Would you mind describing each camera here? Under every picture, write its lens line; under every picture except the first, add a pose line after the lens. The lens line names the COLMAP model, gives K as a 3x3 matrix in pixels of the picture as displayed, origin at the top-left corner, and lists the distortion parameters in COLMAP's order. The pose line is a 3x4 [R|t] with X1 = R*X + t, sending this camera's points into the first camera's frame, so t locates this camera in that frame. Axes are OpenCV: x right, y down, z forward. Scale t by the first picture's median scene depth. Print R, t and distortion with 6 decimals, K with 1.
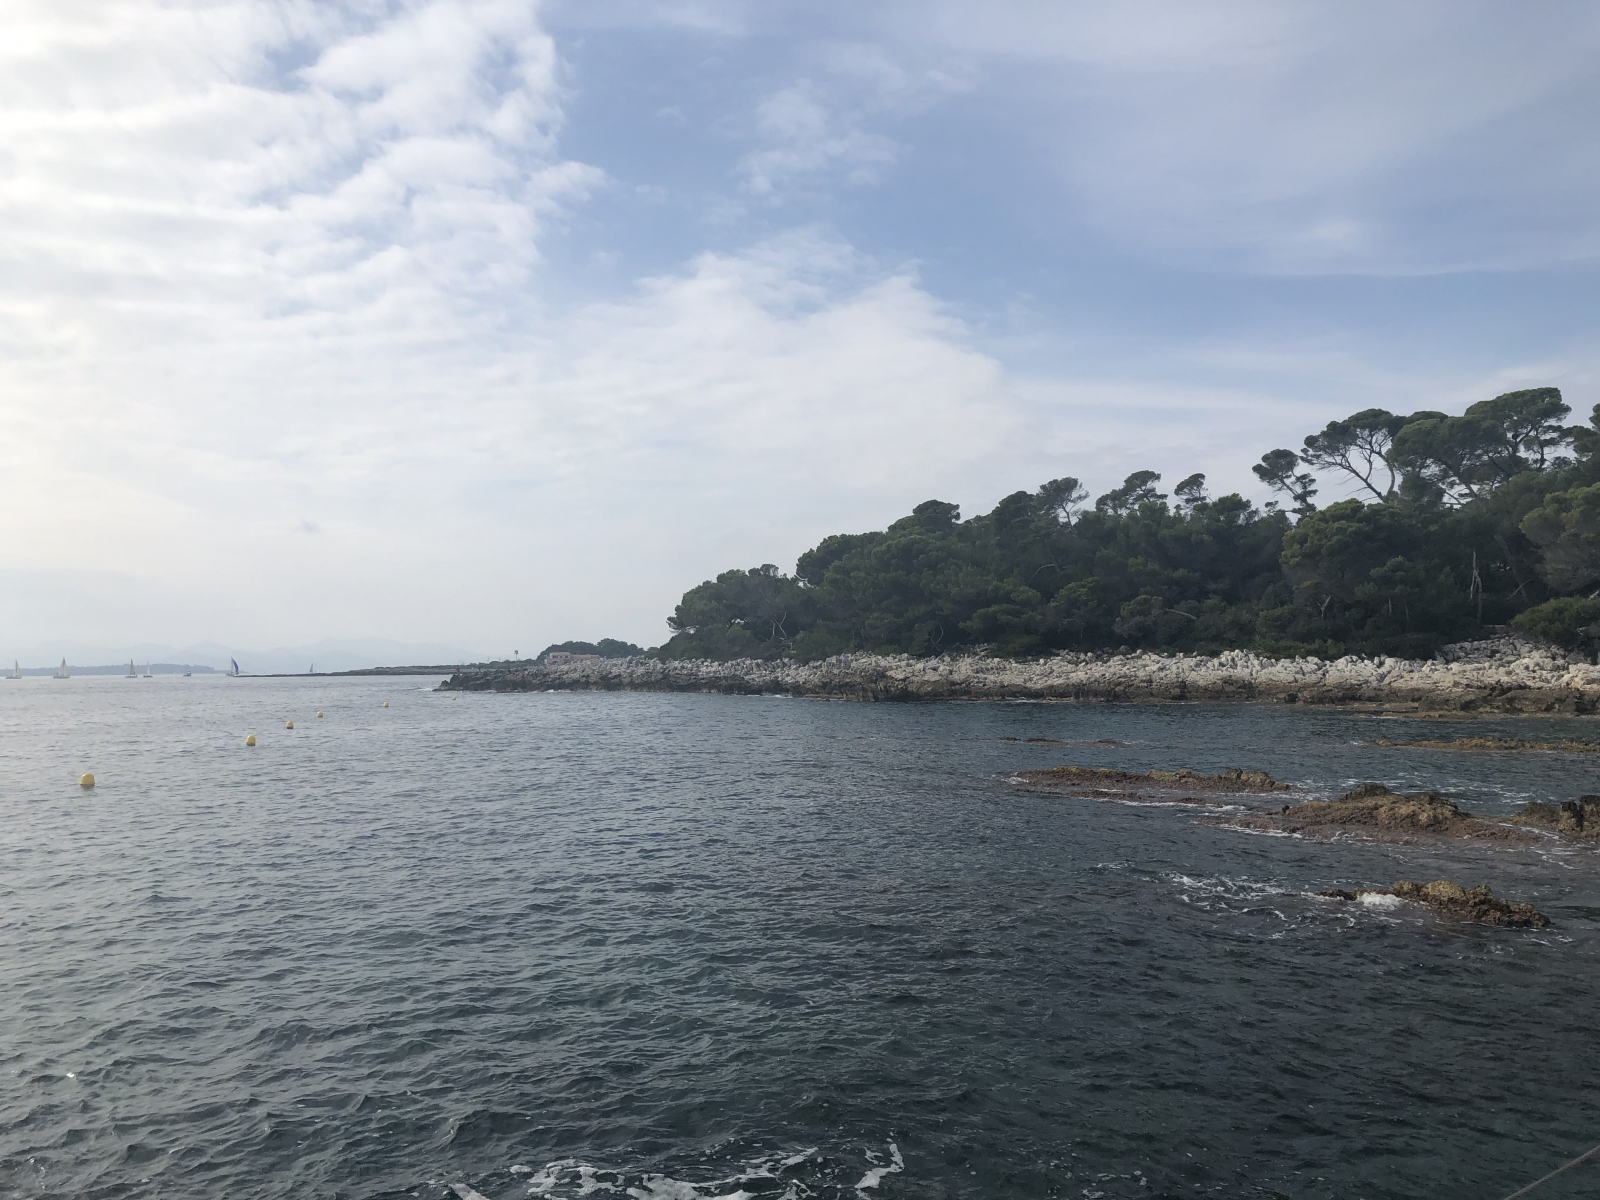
lens RADIAL K [[1334.0, 0, 807.3], [0, 1334.0, 575.9], [0, 0, 1]] dist [0.078002, -0.082895]
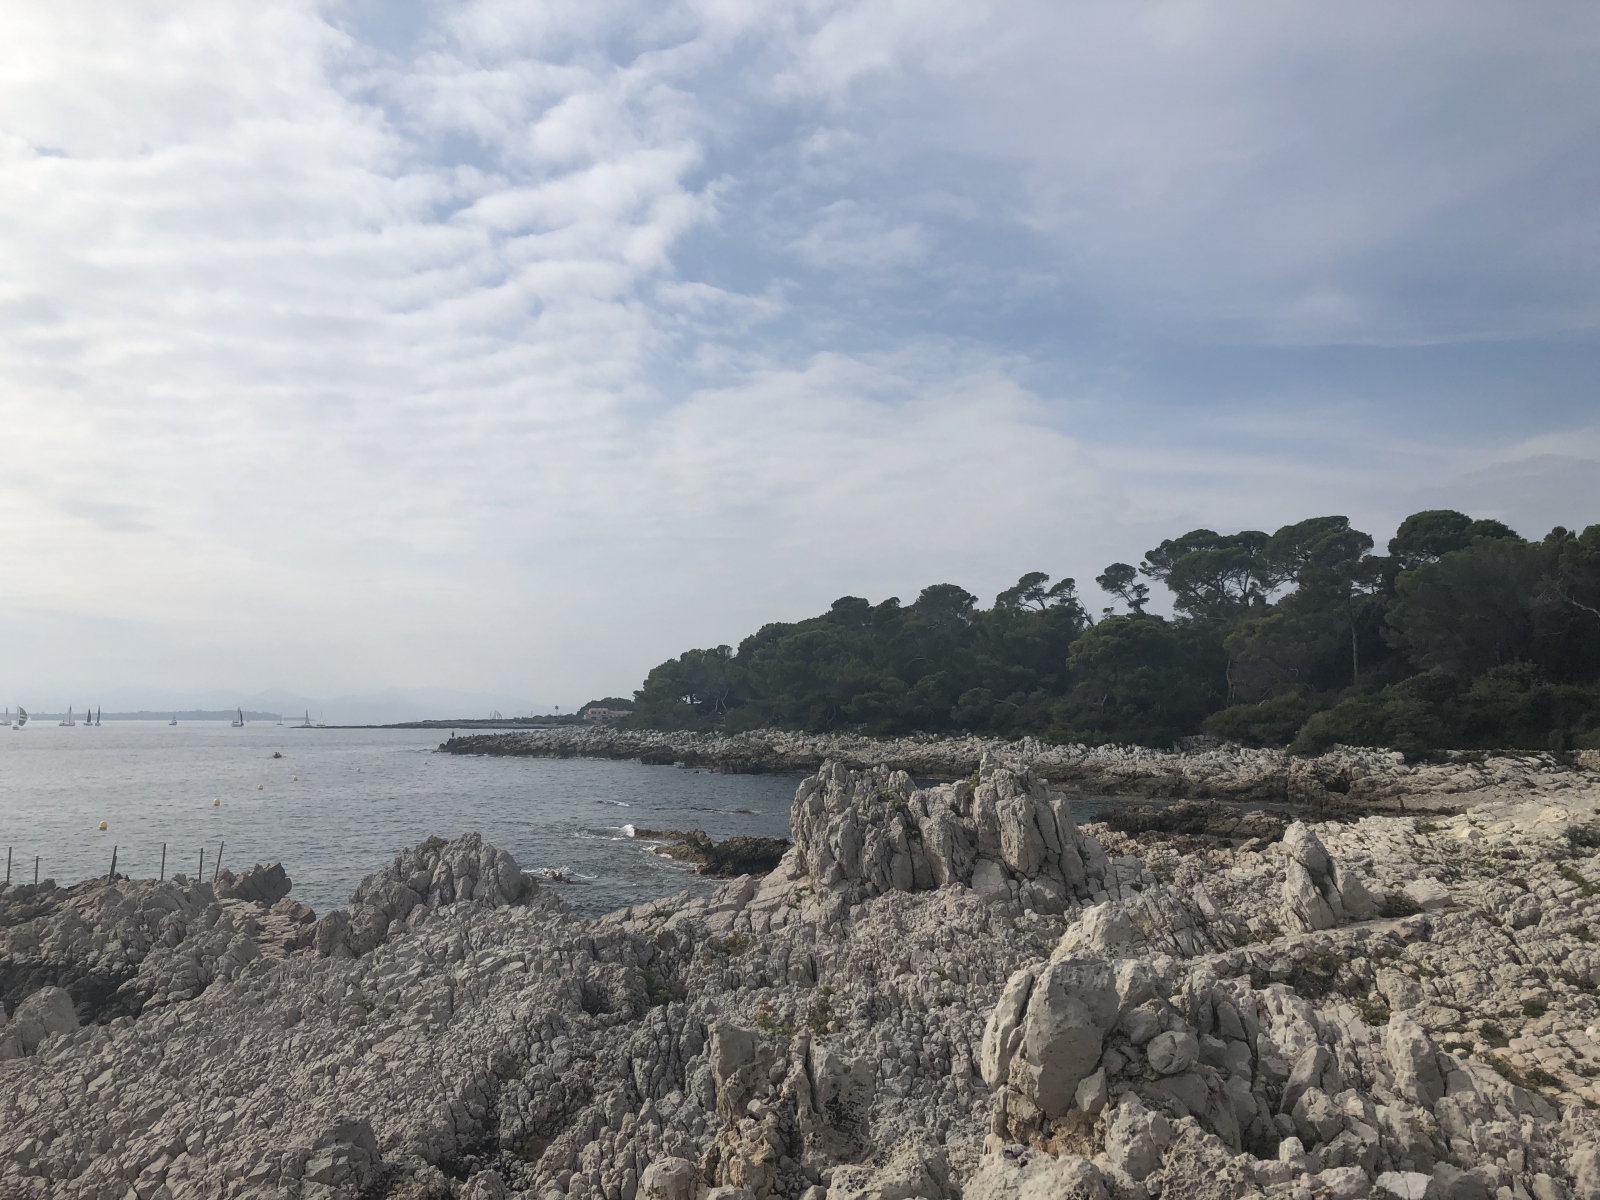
lens RADIAL K [[1334.0, 0, 802.6], [0, 1334.0, 573.7], [0, 0, 1]] dist [0.078002, -0.082895]
pose [[0.998715, 0.009472, -0.049788, 0.132624], [-0.011569, 0.999051, -0.041992, -0.032231], [0.049343, 0.042514, 0.997877, -0.203440]]
